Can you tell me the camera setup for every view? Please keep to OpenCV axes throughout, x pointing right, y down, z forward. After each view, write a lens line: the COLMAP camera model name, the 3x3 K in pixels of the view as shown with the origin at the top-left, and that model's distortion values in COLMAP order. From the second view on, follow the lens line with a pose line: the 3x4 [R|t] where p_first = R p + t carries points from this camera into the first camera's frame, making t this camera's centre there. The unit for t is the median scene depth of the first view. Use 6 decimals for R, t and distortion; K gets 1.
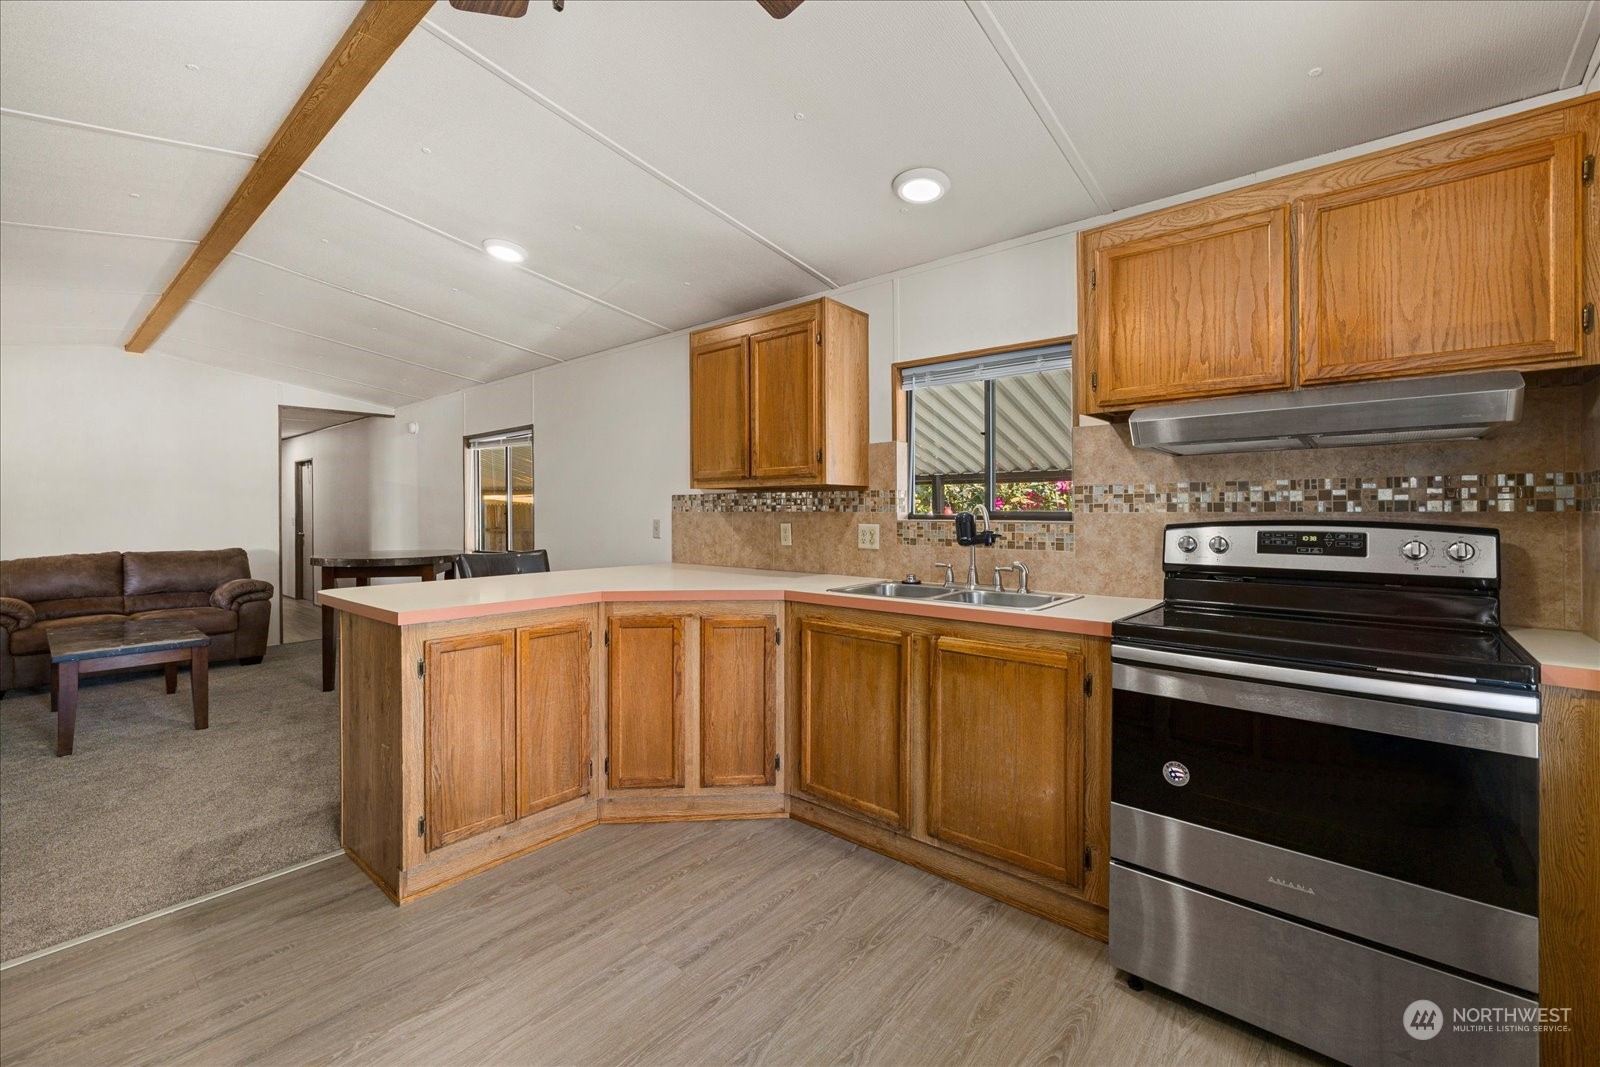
lens RADIAL K [[678.5, 0, 772.3], [0, 678.5, 508.0], [0, 0, 1]] dist [-0.000263, 0.000231]
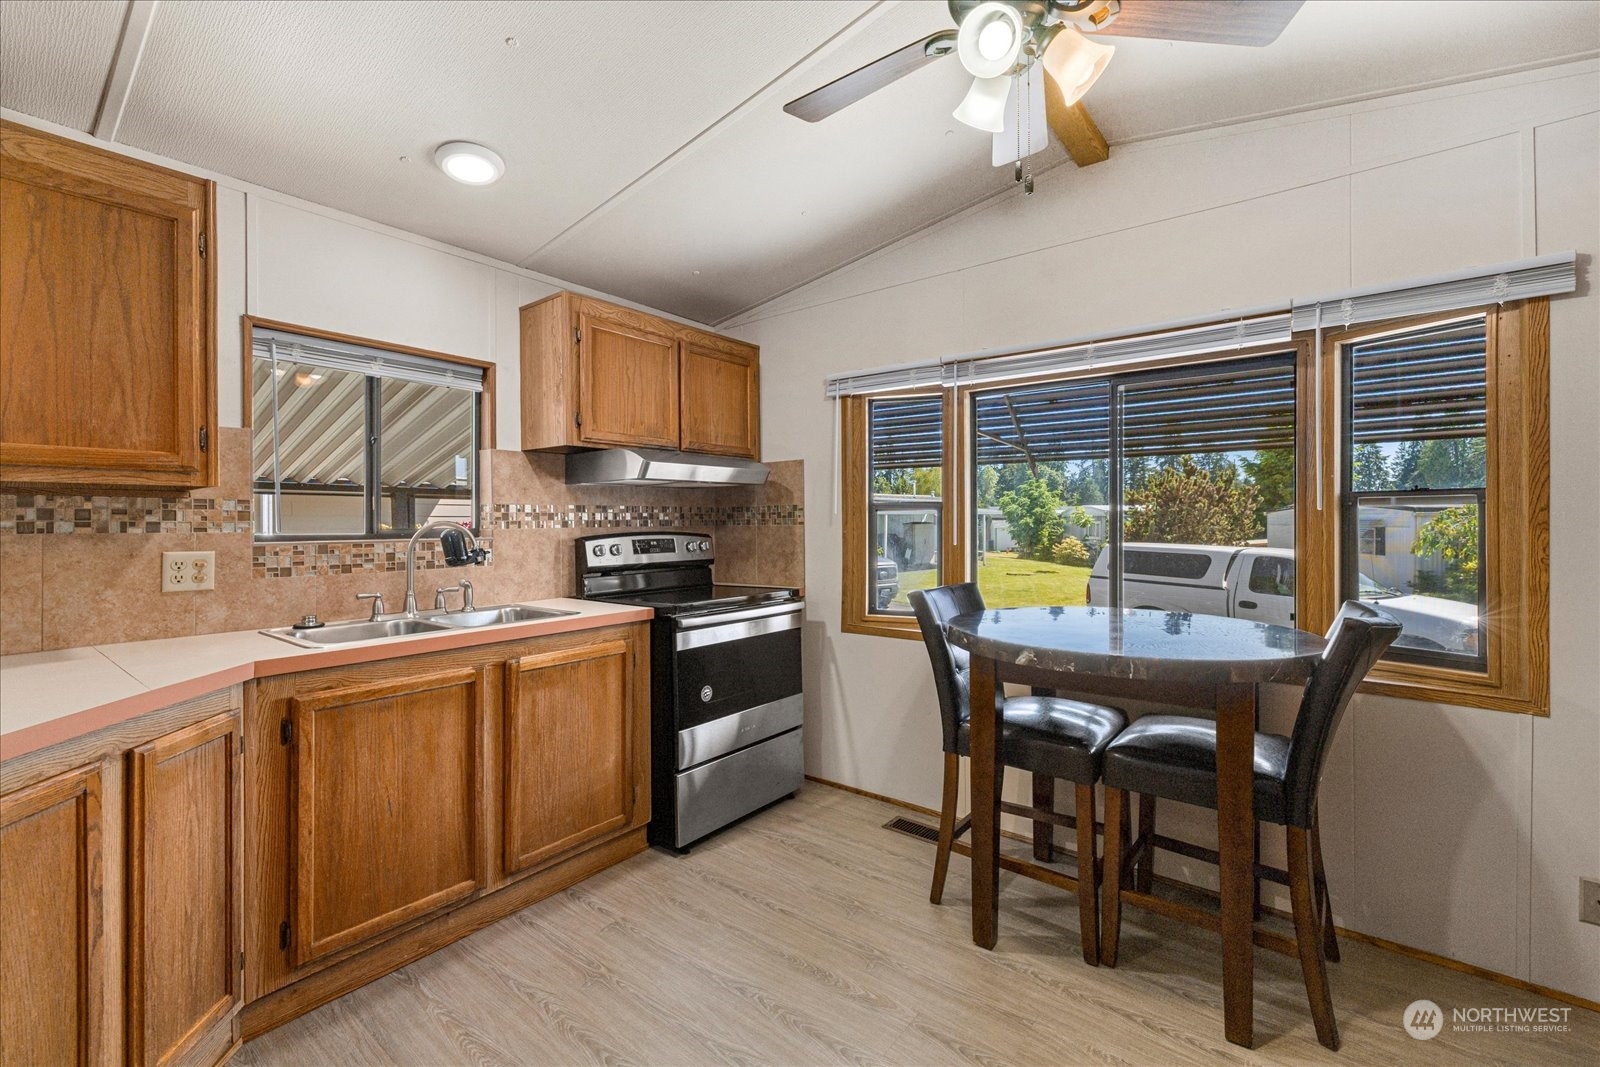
lens RADIAL K [[678.5, 0, 797.5], [0, 678.5, 521.4], [0, 0, 1]] dist [-0.000263, 0.000231]
pose [[-0.062251, 0.004670, 0.998050, -0.669933], [0.005088, 0.999978, -0.004362, 0.001777], [-0.998048, 0.004807, -0.062274, 0.607775]]
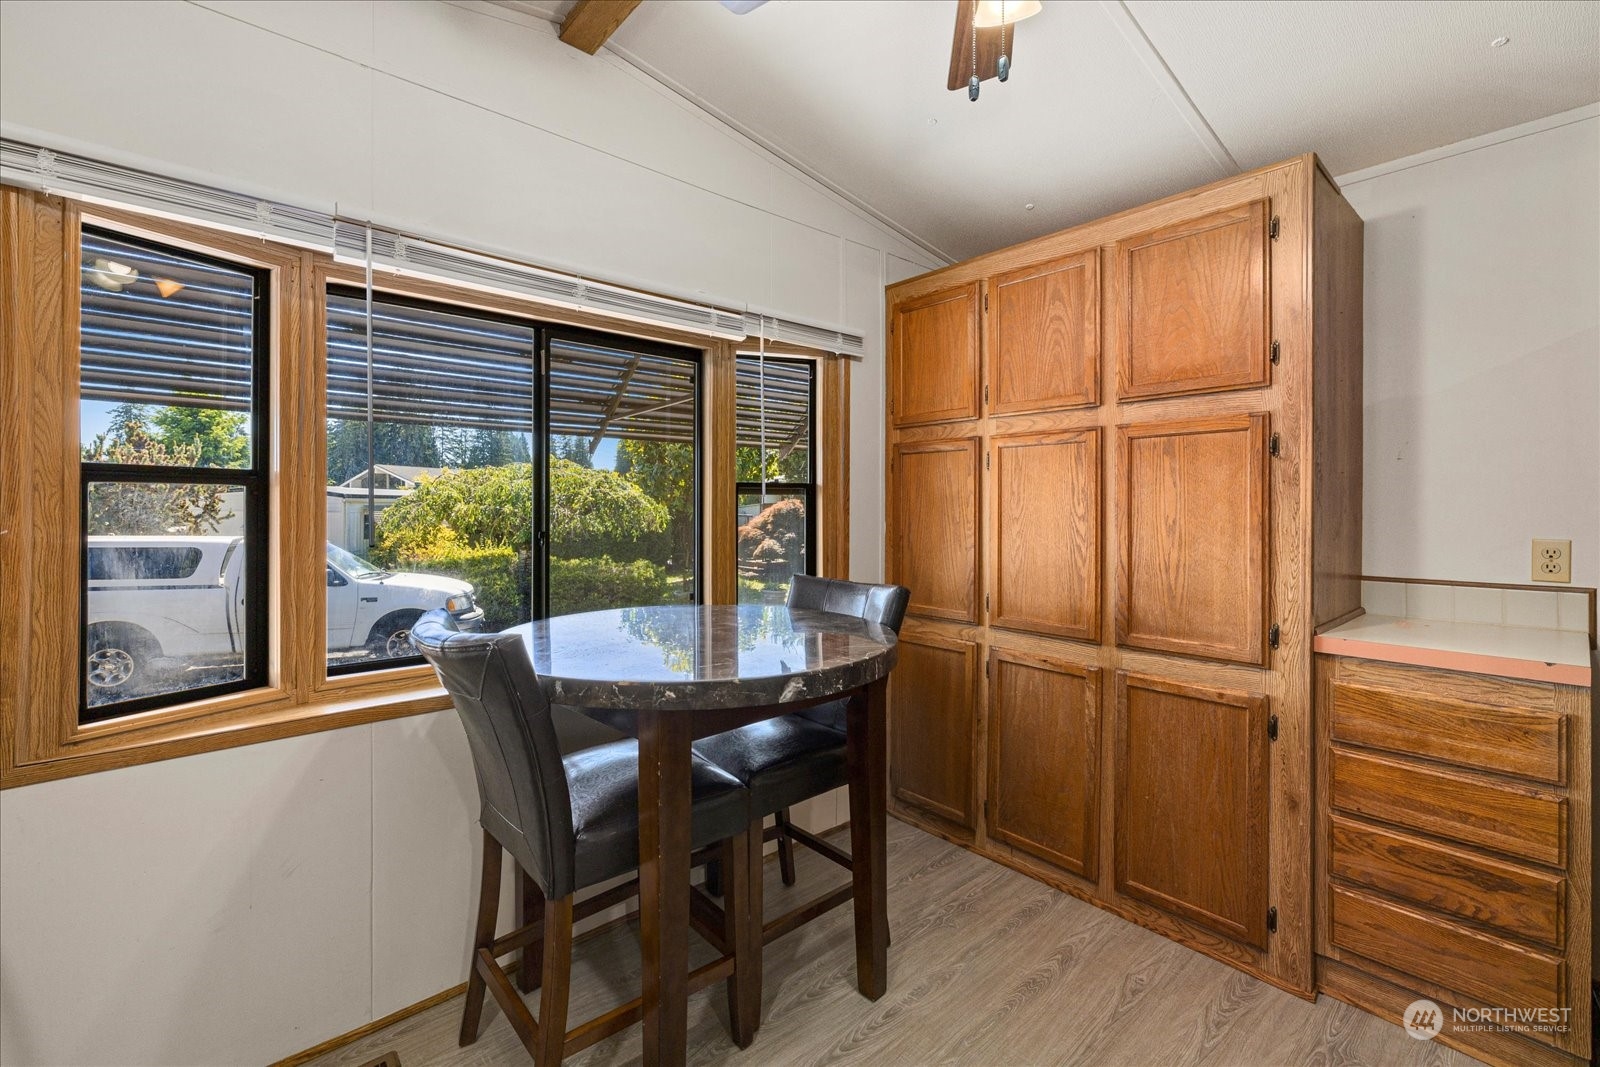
lens RADIAL K [[678.5, 0, 761.6], [0, 678.5, 509.0], [0, 0, 1]] dist [-0.000263, 0.000231]
pose [[-0.989560, 0.003642, 0.144077, -0.021014], [0.004549, 0.999972, 0.005966, -0.001554], [-0.144051, 0.006559, -0.989549, 0.851625]]
